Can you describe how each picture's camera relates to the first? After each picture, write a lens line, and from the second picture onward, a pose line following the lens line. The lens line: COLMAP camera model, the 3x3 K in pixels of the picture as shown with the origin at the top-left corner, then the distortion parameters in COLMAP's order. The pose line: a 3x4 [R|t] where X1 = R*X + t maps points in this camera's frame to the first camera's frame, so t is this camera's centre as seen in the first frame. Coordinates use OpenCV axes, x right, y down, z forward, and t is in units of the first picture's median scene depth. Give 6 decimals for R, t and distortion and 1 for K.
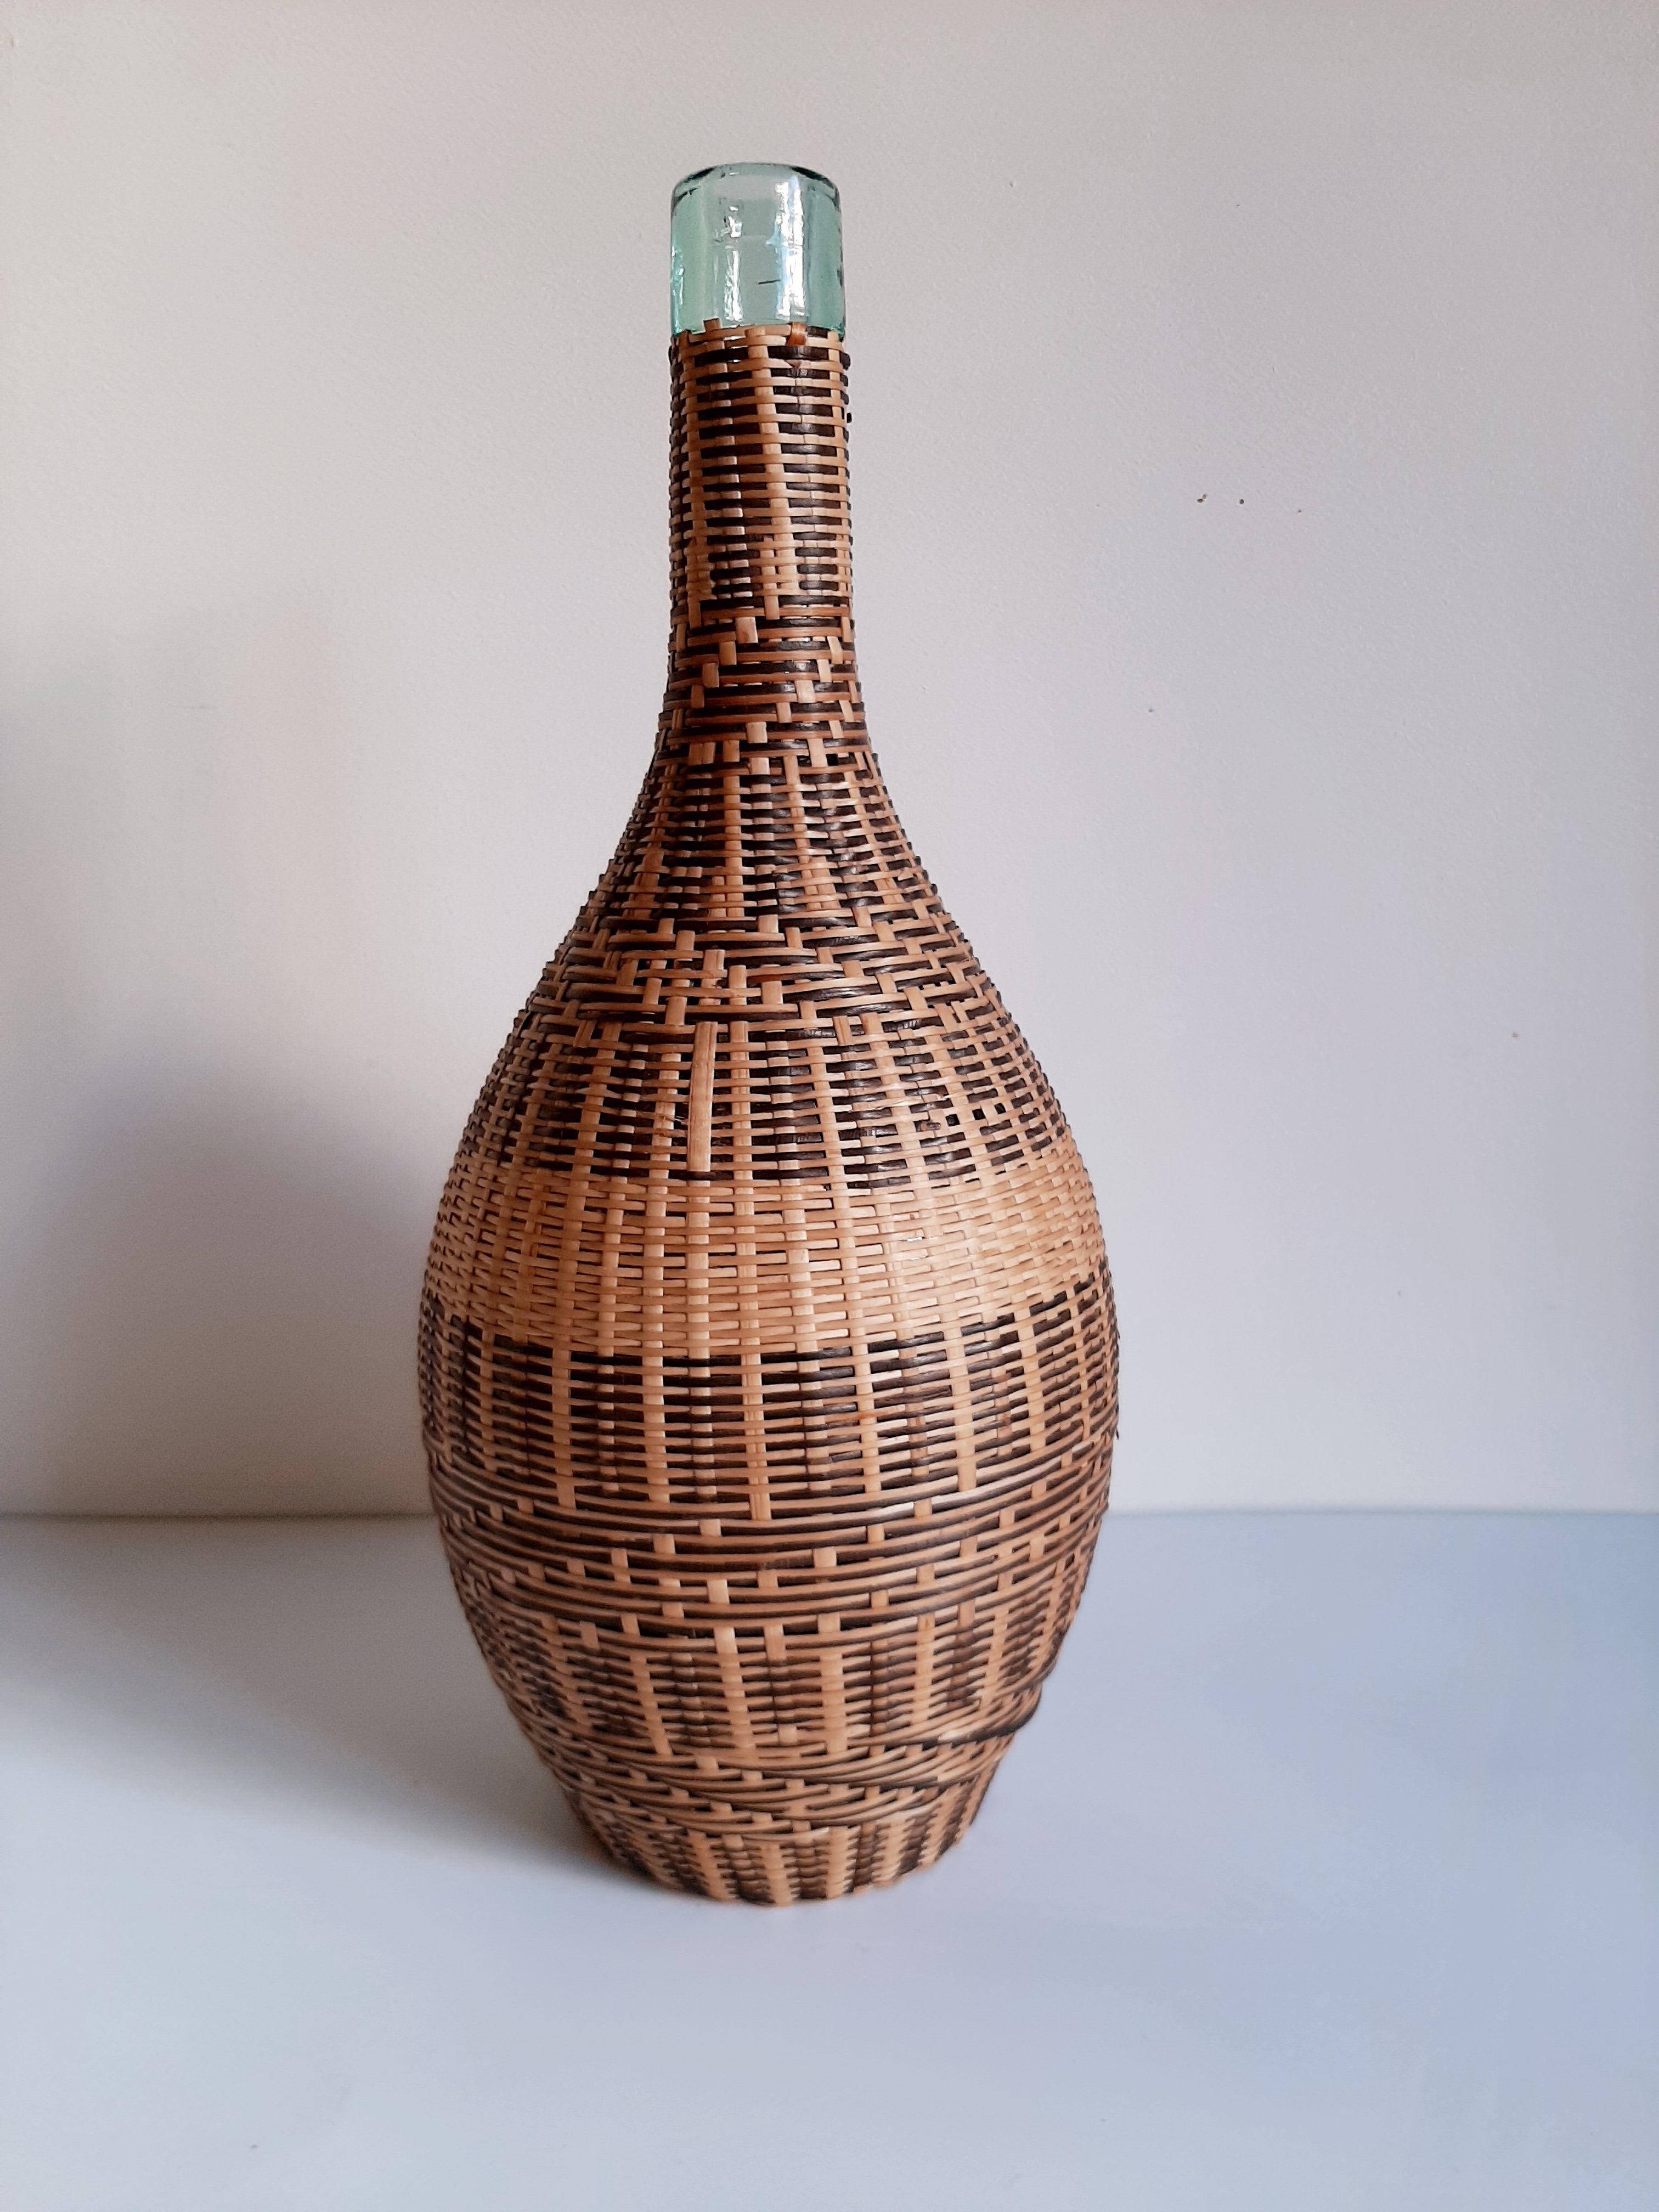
lens RADIAL K [[1709.7, 0, 829.5], [0, 1709.7, 1106.0], [0, 0, 1]] dist [0.171310, -0.425655]
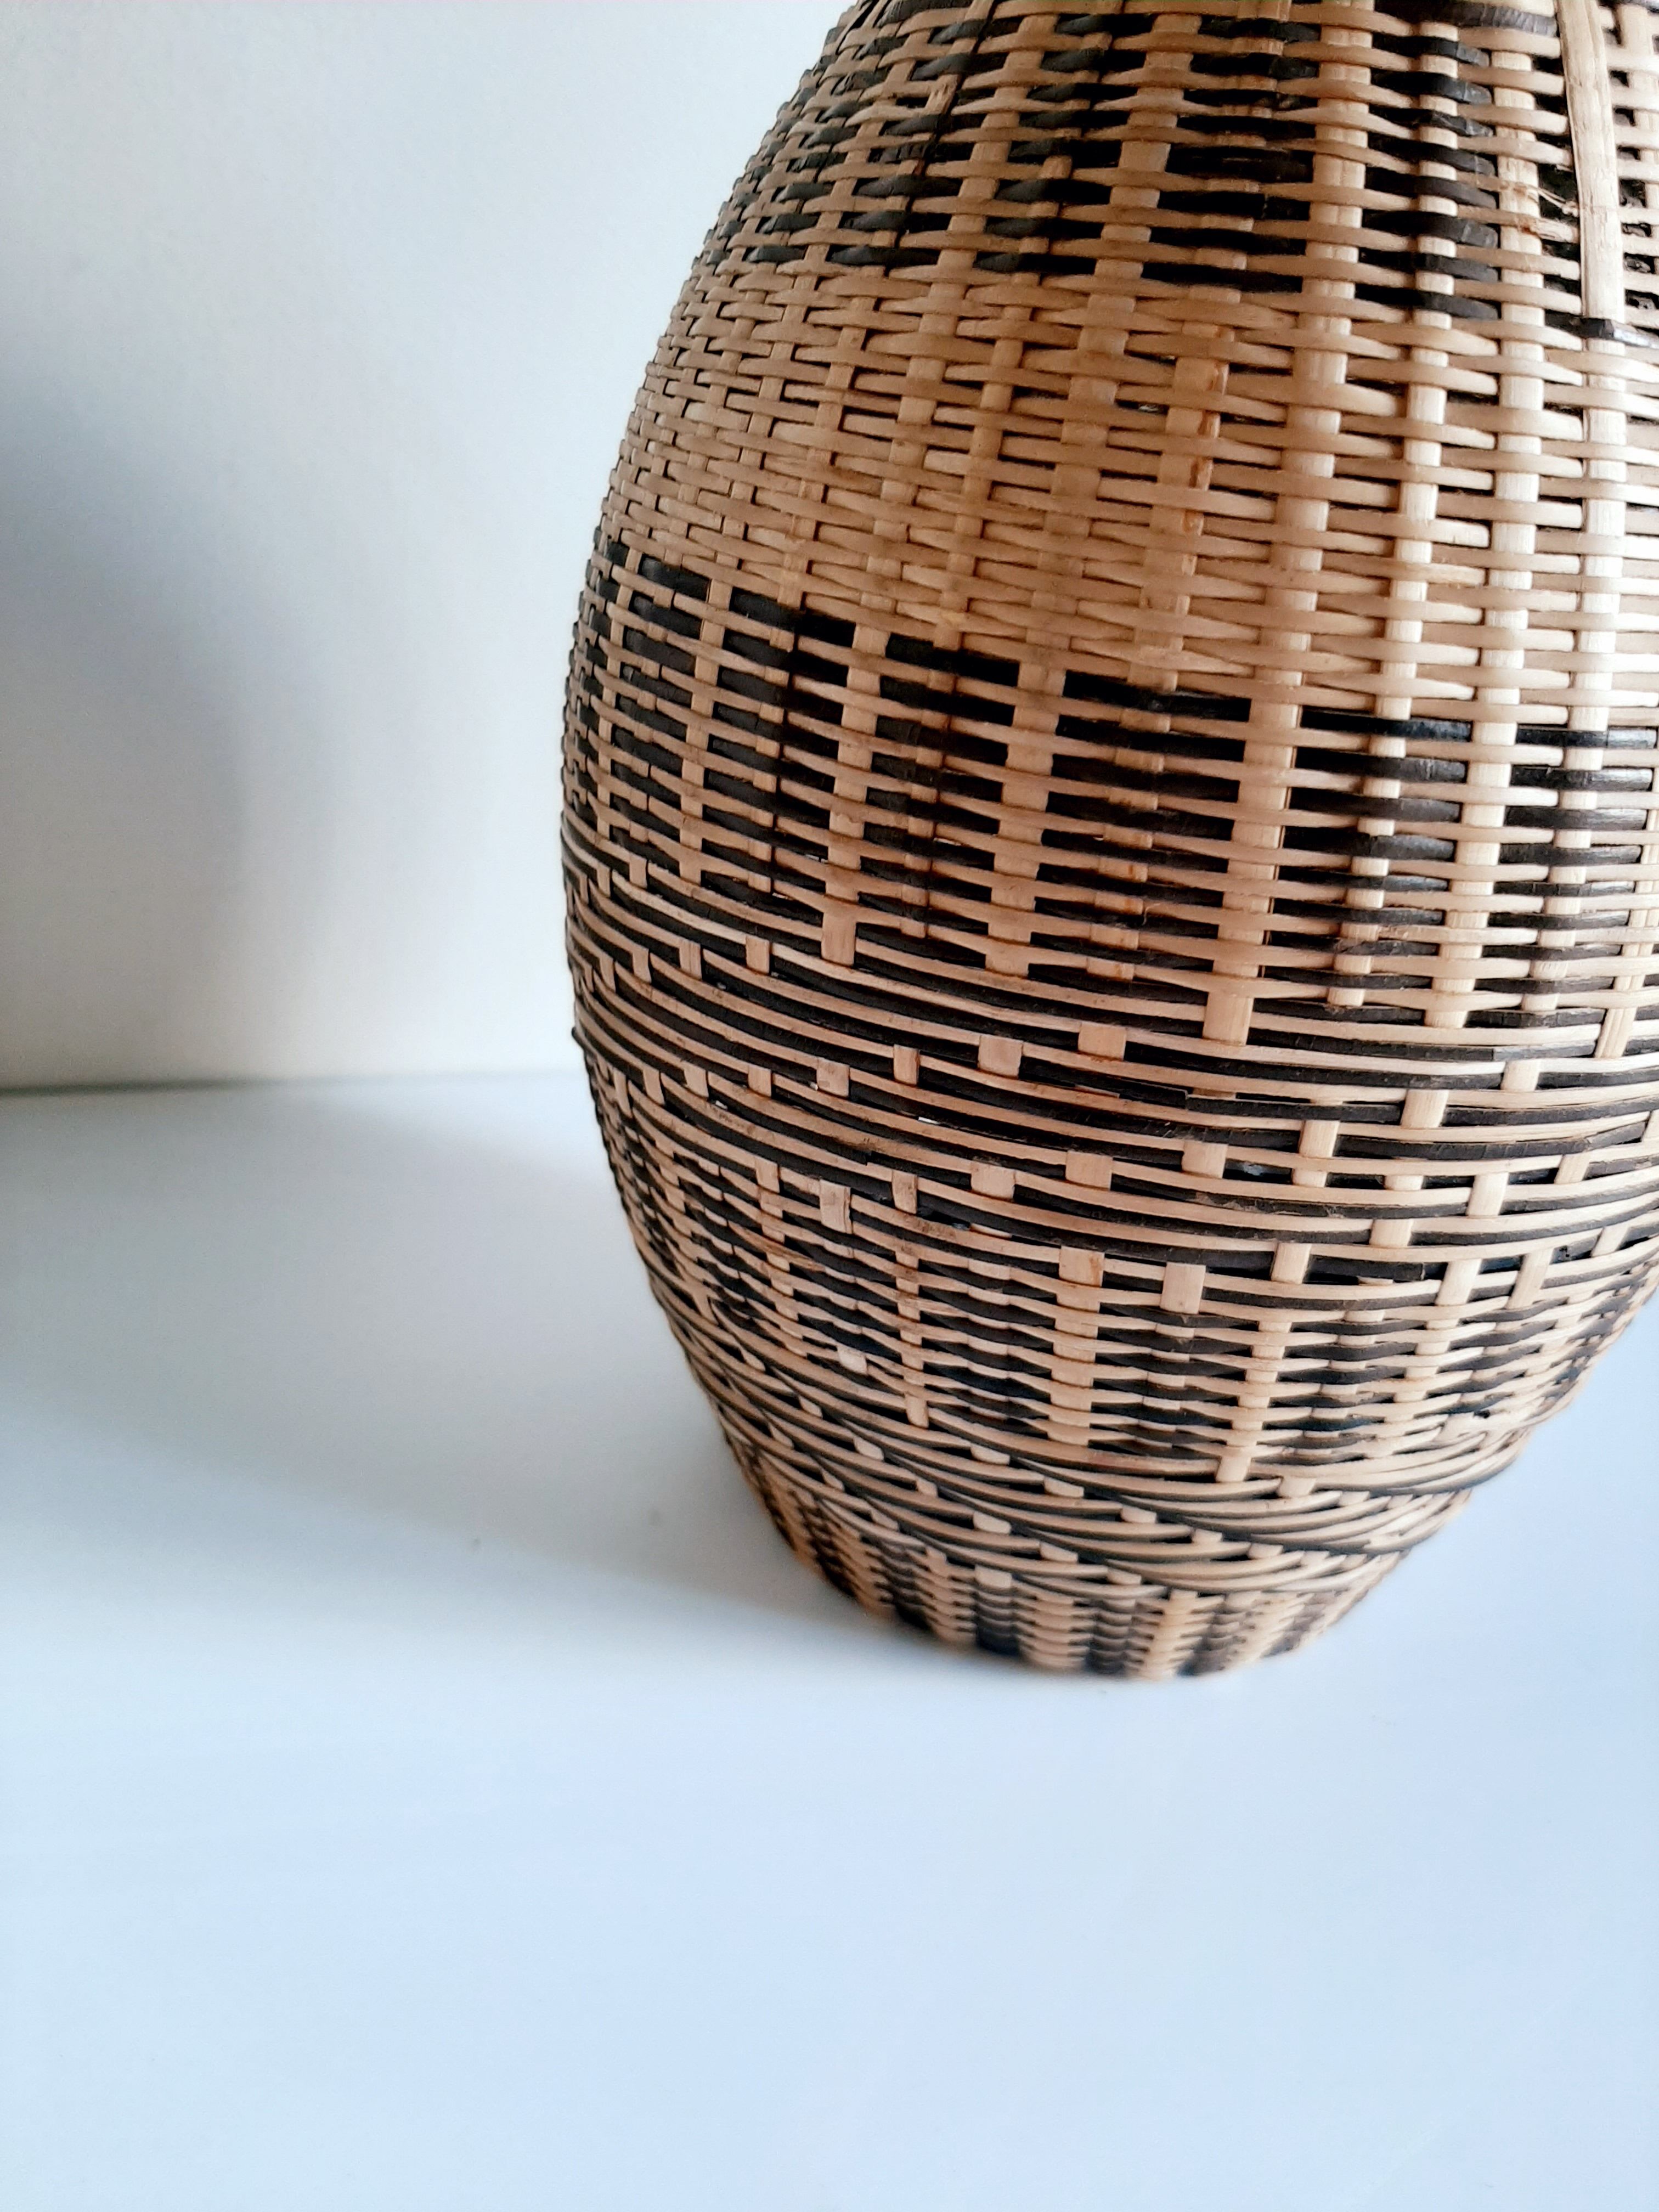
lens RADIAL K [[1778.9, 0, 829.5], [0, 1778.9, 1106.0], [0, 0, 1]] dist [0.087646, -0.214675]
pose [[0.916109, -0.029421, 0.399848, -0.441622], [-0.065991, 0.972637, 0.222761, 0.143003], [-0.395461, -0.230460, 0.889100, 0.584532]]
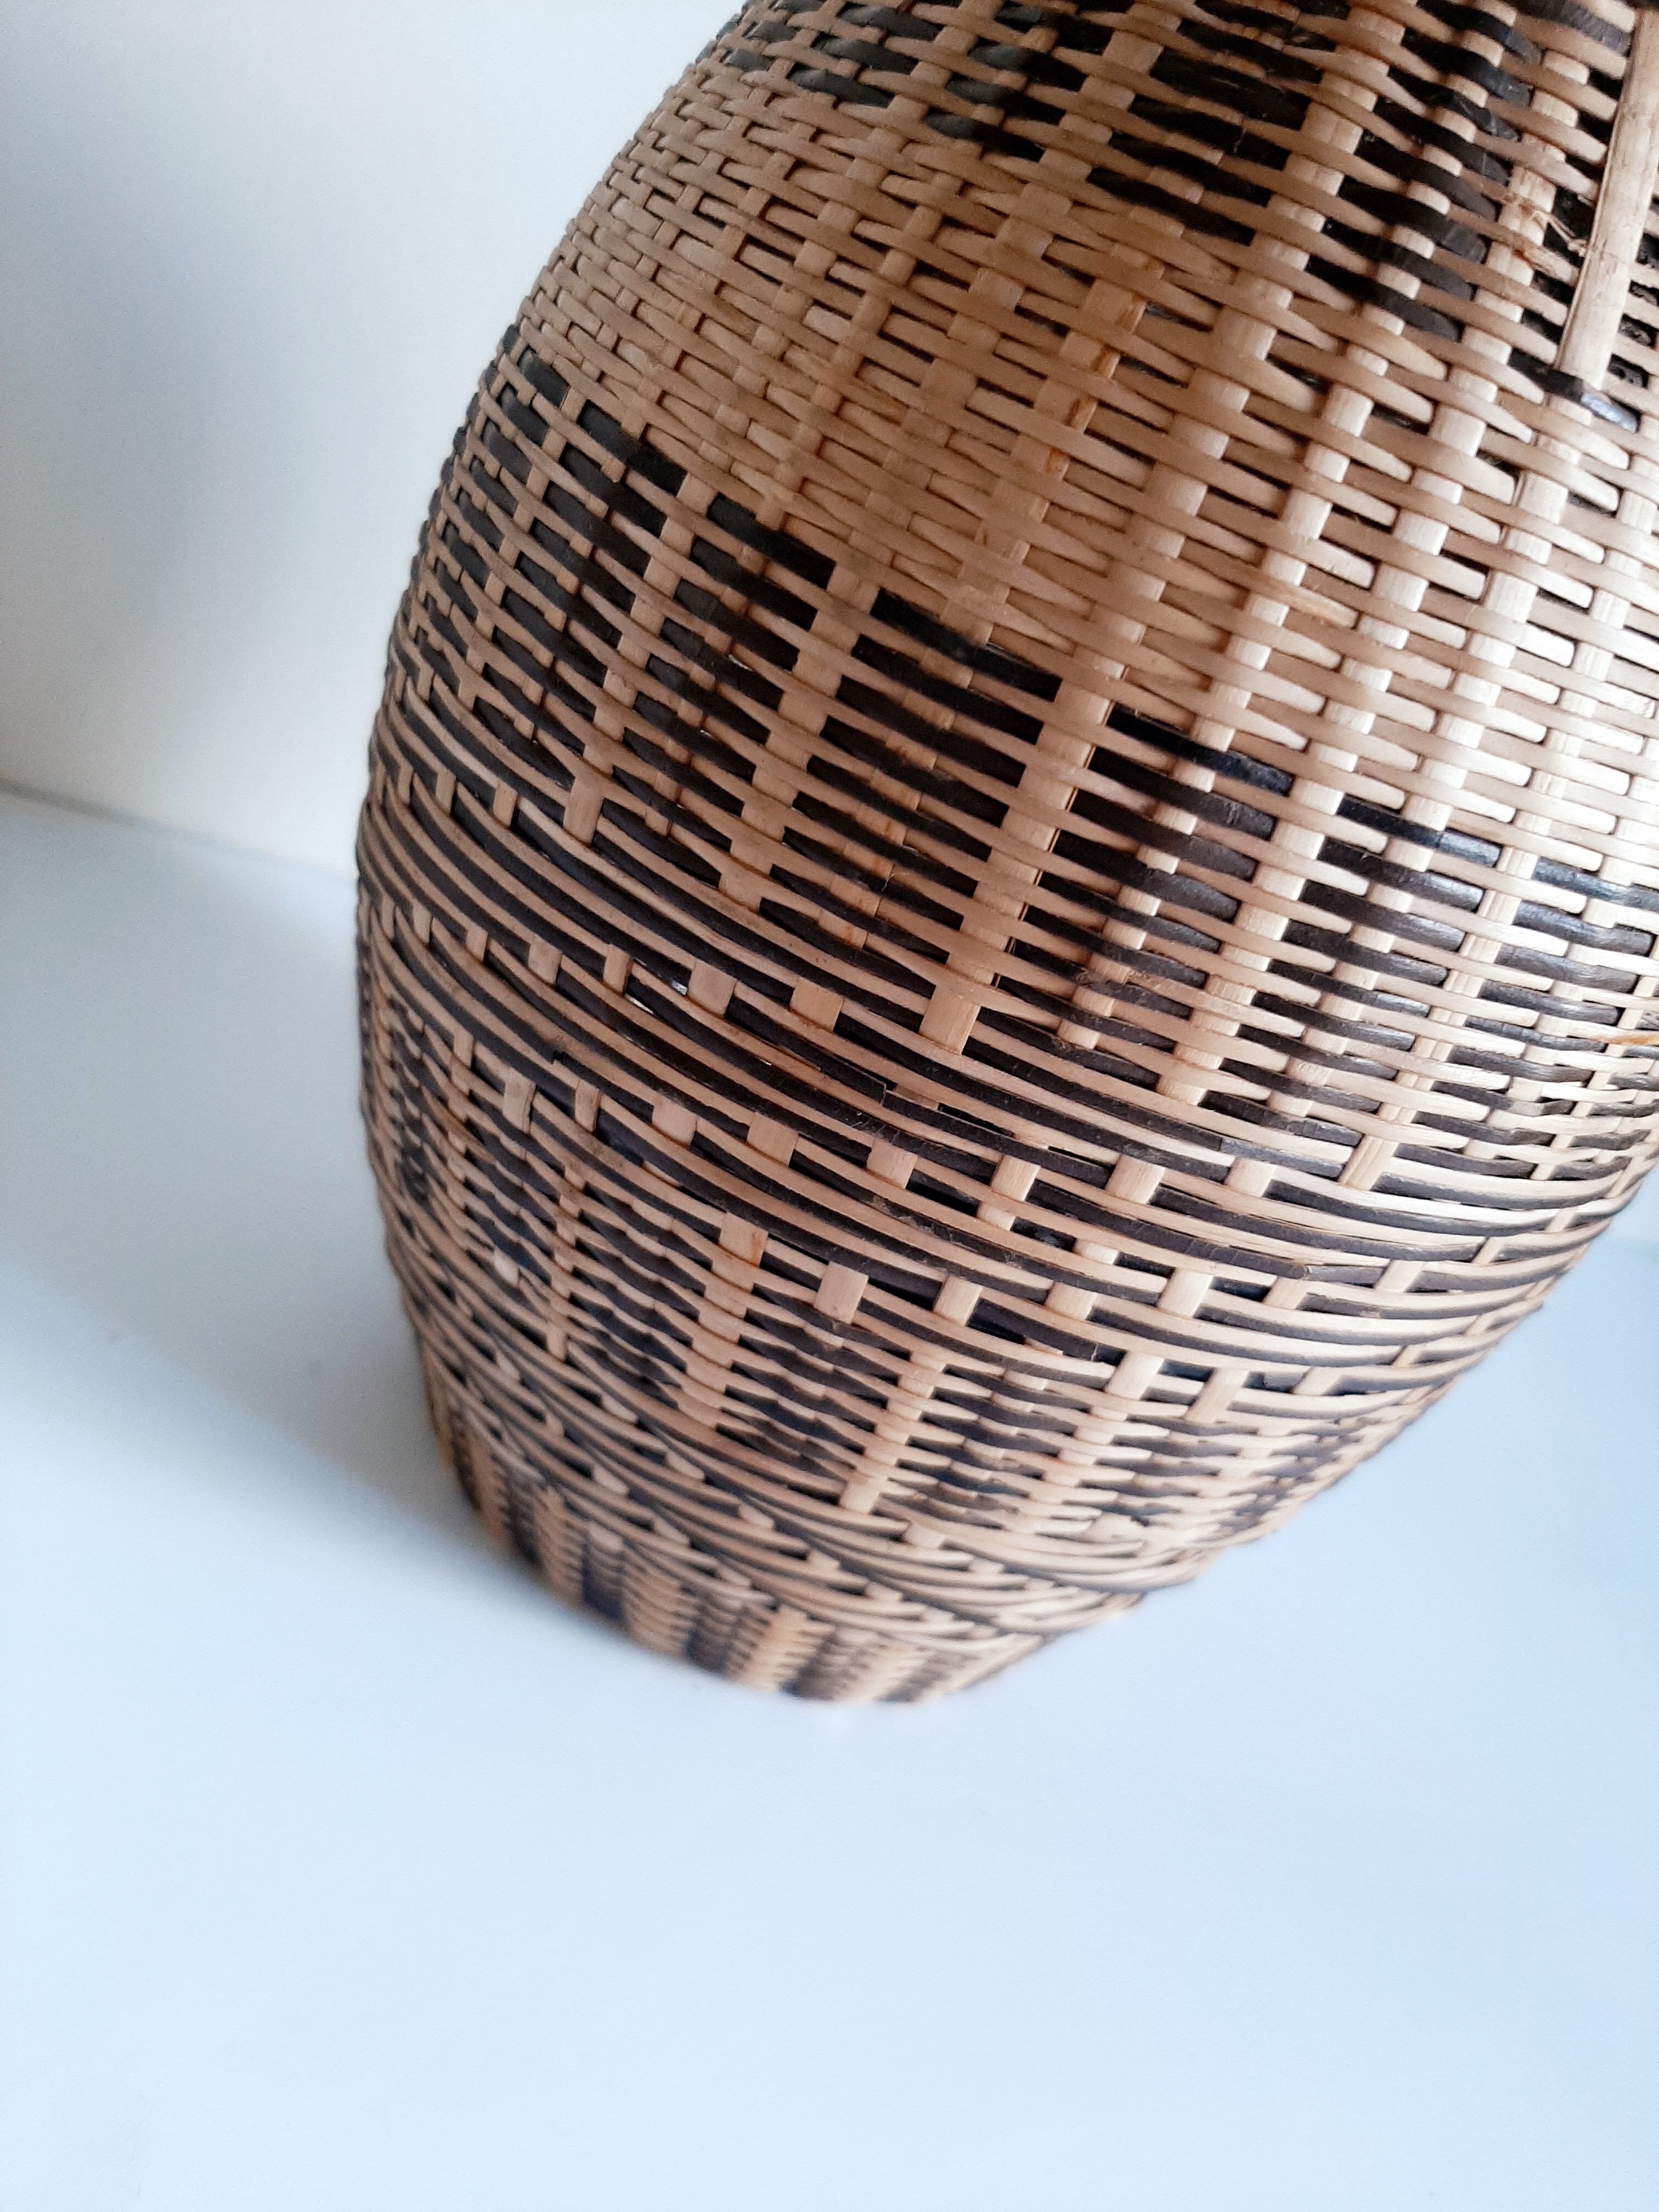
lens RADIAL K [[1810.1, 0, 796.0], [0, 1810.1, 1114.7], [0, 0, 1]] dist [0.057480, -0.181967]
pose [[0.890537, 0.224662, 0.395563, -0.351447], [-0.344132, 0.901393, 0.262800, 0.138626], [-0.297517, -0.370159, 0.880037, 0.592257]]
